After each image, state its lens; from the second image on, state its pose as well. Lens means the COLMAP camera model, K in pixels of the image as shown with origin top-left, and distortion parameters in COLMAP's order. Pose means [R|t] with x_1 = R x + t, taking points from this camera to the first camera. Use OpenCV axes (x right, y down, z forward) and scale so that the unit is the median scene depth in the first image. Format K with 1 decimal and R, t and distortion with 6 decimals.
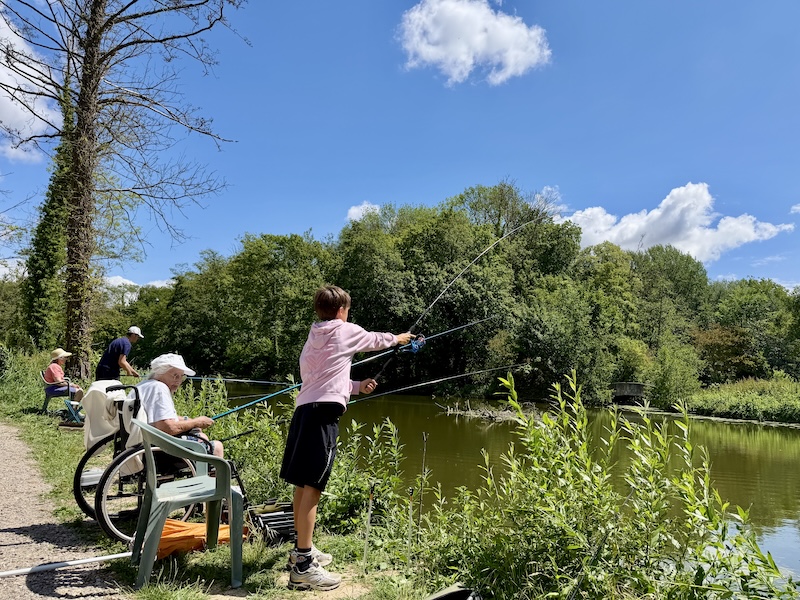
lens RADIAL K [[561.7, 0, 395.8], [0, 561.7, 294.6], [0, 0, 1]] dist [0.037254, -0.048966]
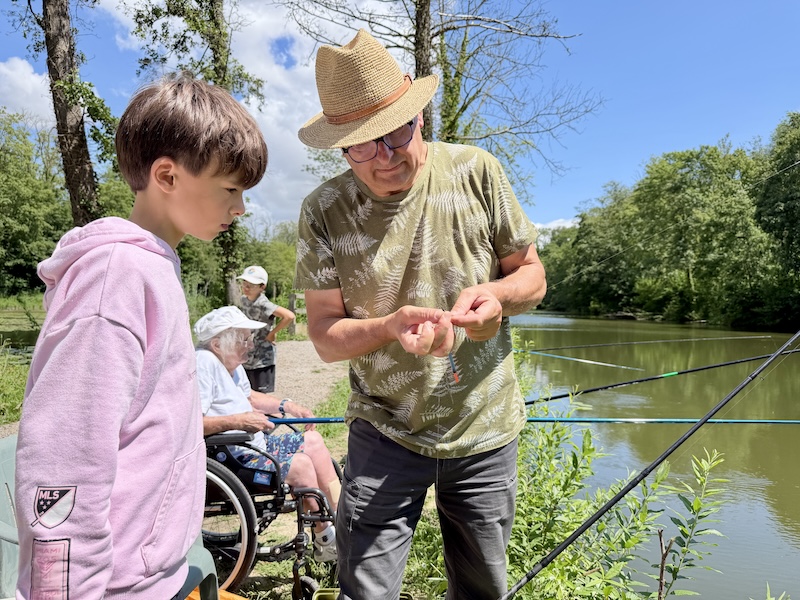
lens RADIAL K [[561.7, 0, 407.6], [0, 561.7, 303.8], [0, 0, 1]] dist [0.037254, -0.048966]
pose [[0.769958, -0.023750, -0.637653, 0.011134], [0.105187, 0.990360, 0.090126, 0.004424], [0.629365, -0.136466, 0.765033, 0.045231]]
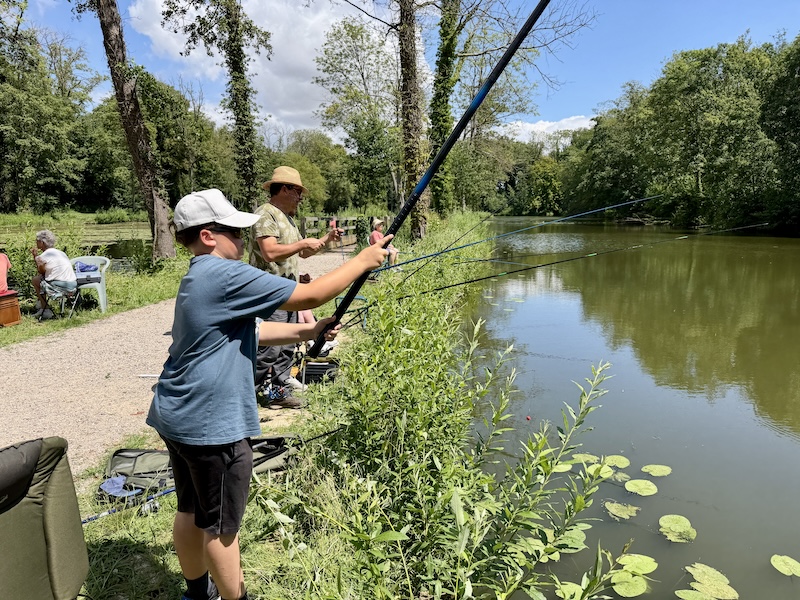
lens RADIAL K [[561.7, 0, 398.0], [0, 561.7, 302.0], [0, 0, 1]] dist [0.037254, -0.048966]
pose [[0.736965, 0.068638, -0.672437, 0.058235], [0.129215, 0.962178, 0.239827, -0.004730], [0.663466, -0.263633, 0.700222, 0.013325]]
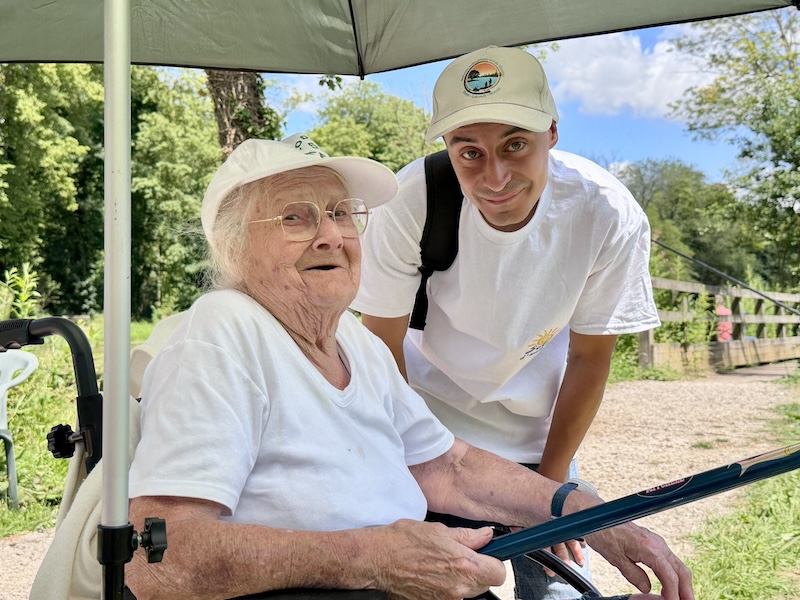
lens RADIAL K [[1090.4, 0, 374.0], [0, 1090.4, 294.9], [0, 0, 1]] dist [0.104271, 0.000000]
pose [[0.409733, -0.066198, -0.909800, -0.005366], [0.162200, 0.986757, 0.001250, 0.010794], [0.897669, -0.148082, 0.415045, 0.060596]]
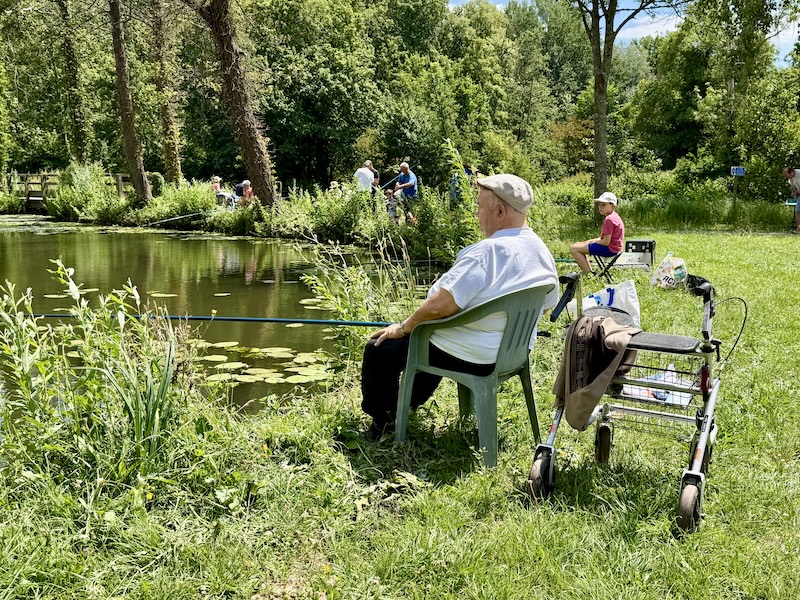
lens RADIAL K [[1090.4, 0, 396.9], [0, 1090.4, 301.7], [0, 0, 1]] dist [0.104271, 0.000000]
pose [[0.961127, -0.053712, 0.270832, -0.239614], [-0.021417, 0.963438, 0.267075, -0.125148], [-0.275275, -0.262494, 0.924836, -0.678116]]
